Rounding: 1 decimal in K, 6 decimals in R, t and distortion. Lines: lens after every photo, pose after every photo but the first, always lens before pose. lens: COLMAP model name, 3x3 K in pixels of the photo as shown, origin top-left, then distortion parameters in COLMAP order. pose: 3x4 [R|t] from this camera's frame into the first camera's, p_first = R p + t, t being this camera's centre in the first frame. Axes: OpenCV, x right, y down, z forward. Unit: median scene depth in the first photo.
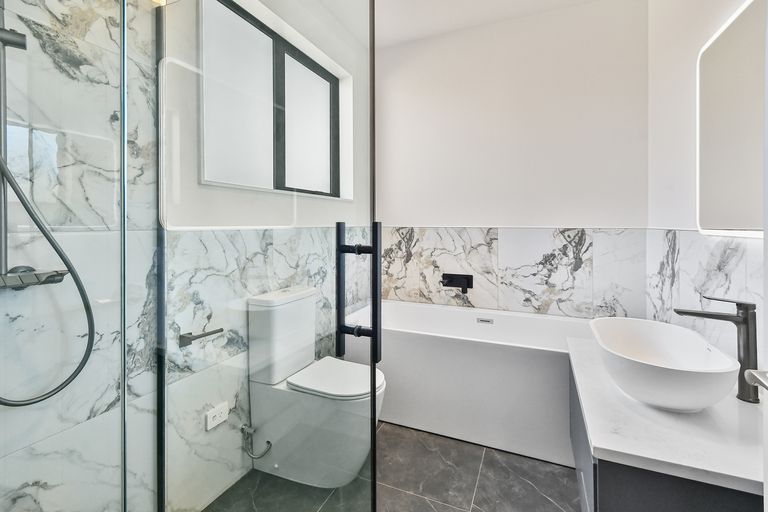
lens RADIAL K [[354.1, 0, 379.5], [0, 354.1, 229.1], [0, 0, 1]] dist [-0.000360, 0.000113]
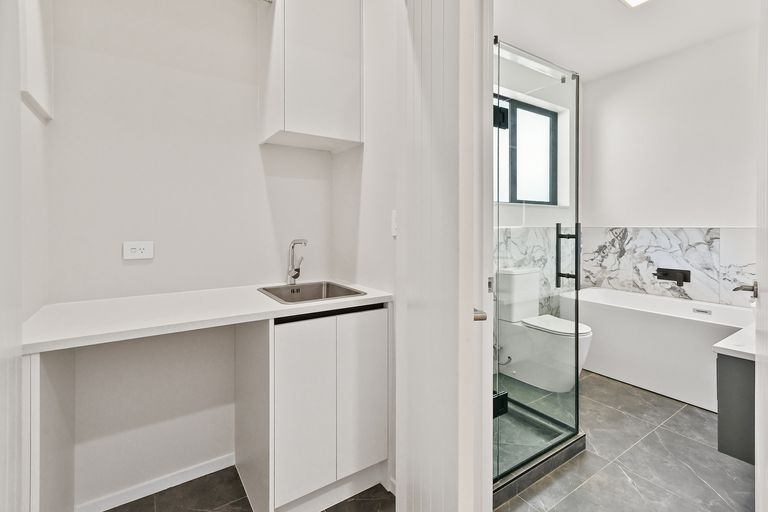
lens RADIAL K [[354.1, 0, 380.6], [0, 354.1, 230.1], [0, 0, 1]] dist [-0.000360, 0.000113]
pose [[0.840116, 0.002926, -0.542399, 0.059212], [-0.005025, 0.999985, -0.002389, 0.012440], [0.542384, 0.004733, 0.840117, -0.557926]]
